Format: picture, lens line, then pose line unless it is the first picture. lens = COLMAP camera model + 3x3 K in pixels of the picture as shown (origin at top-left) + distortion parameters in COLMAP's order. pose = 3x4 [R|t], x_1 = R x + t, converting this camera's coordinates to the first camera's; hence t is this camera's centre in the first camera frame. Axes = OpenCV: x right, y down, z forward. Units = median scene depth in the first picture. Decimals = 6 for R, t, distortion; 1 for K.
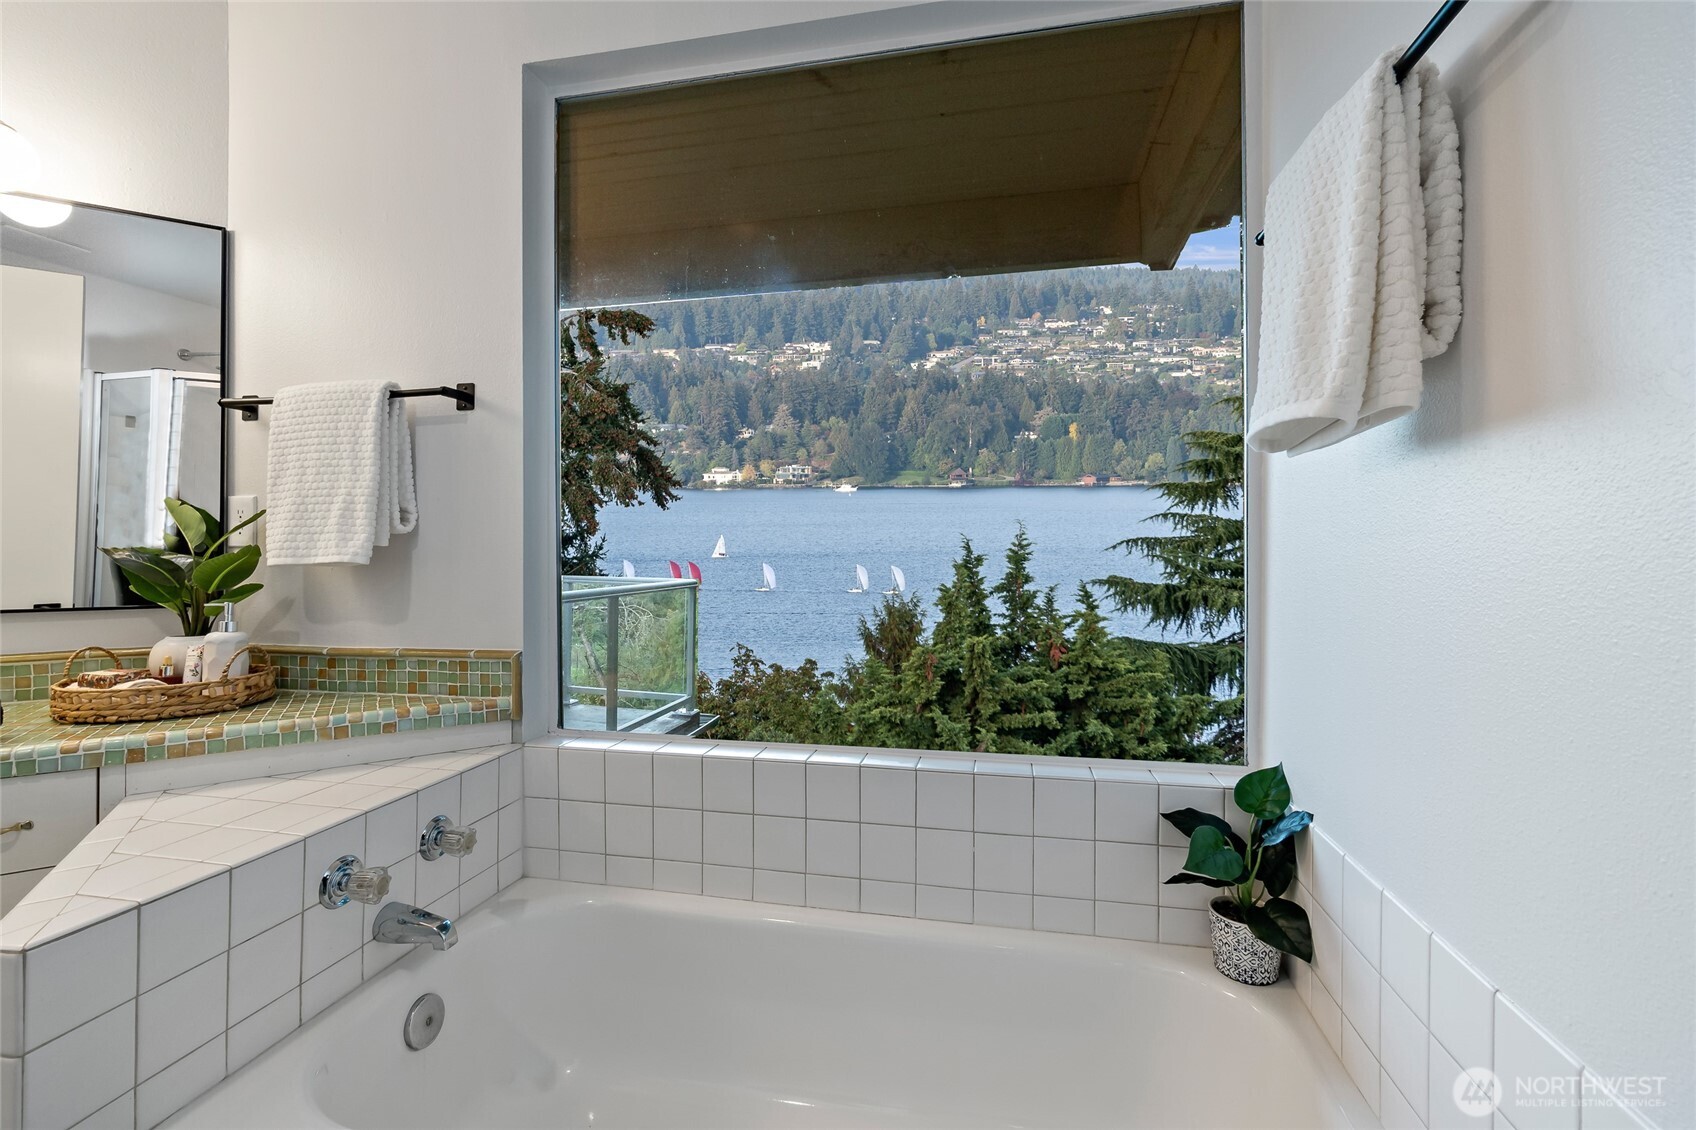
lens RADIAL K [[687.2, 0, 848.0], [0, 687.2, 565.0], [0, 0, 1]] dist [-0.001208, -0.000259]
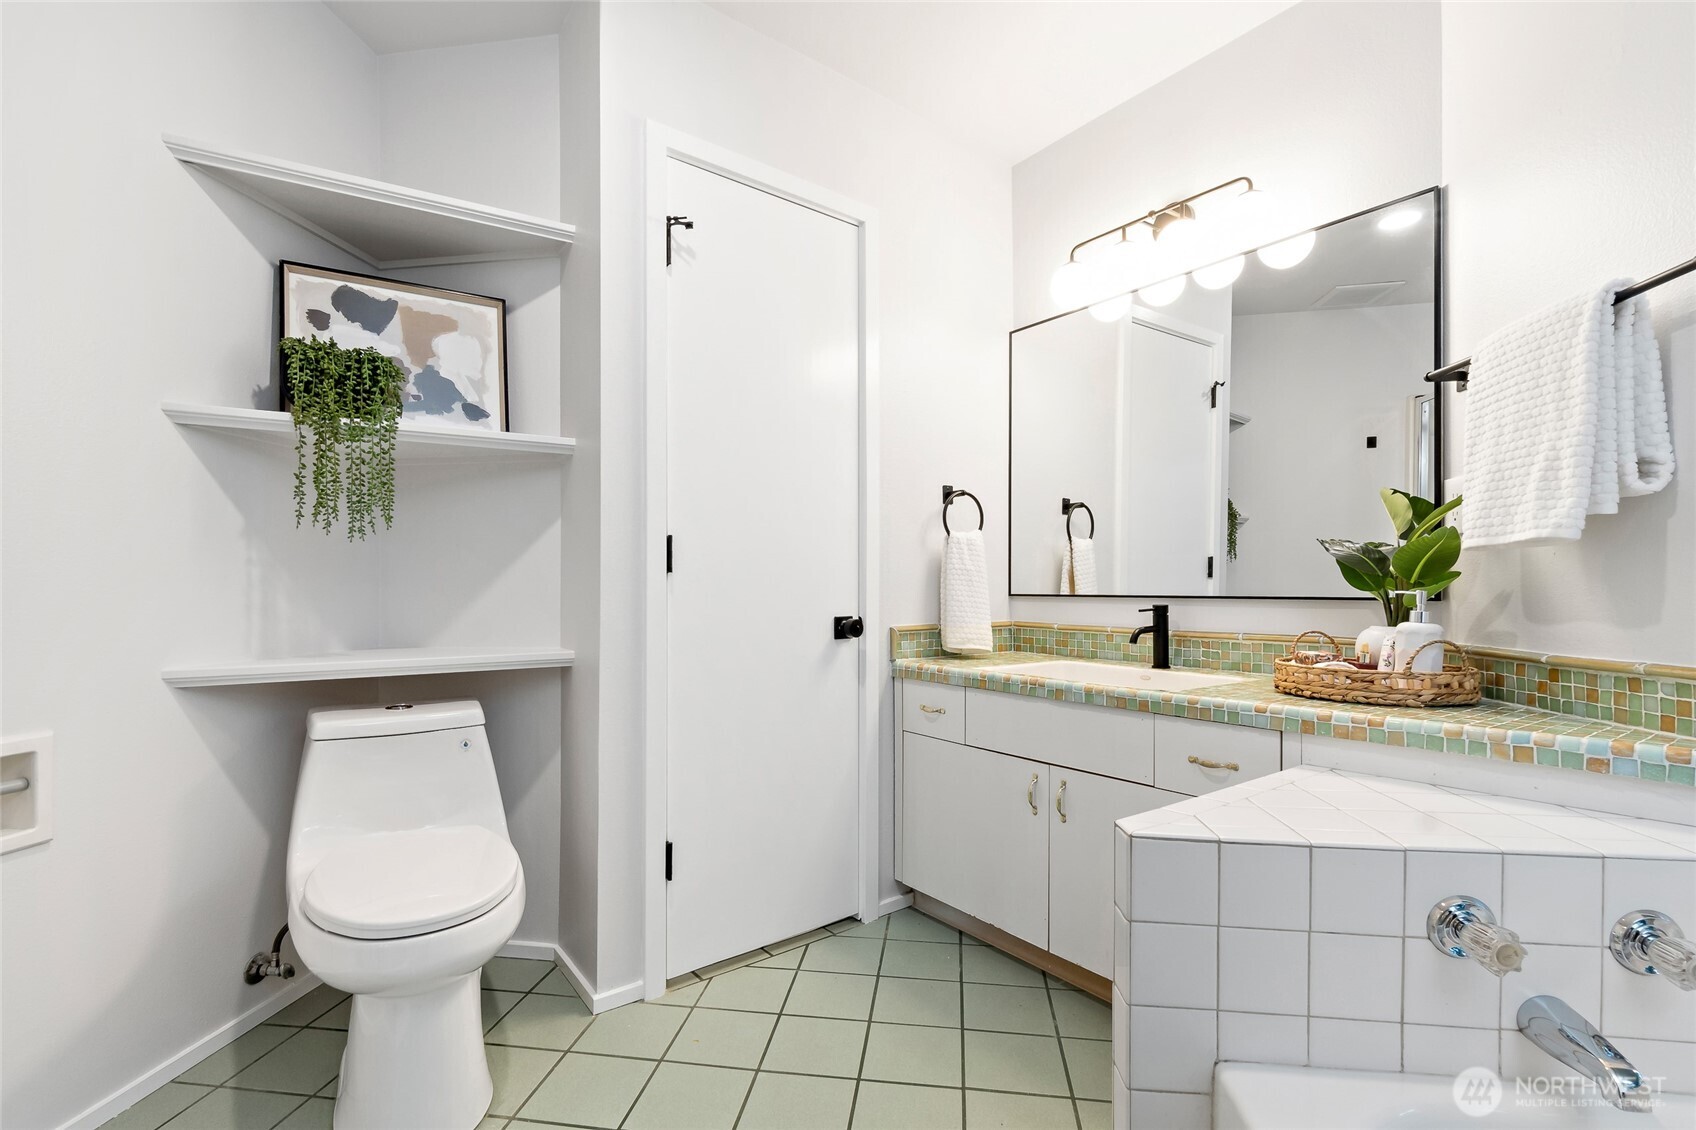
lens RADIAL K [[772.1, 0, 846.2], [0, 772.1, 585.3], [0, 0, 1]] dist [0.000528, 0.000051]
pose [[0.089231, -0.003751, -0.996004, 0.051857], [0.005822, 0.999978, -0.003245, 0.046030], [0.995994, -0.005509, 0.089251, 0.147075]]
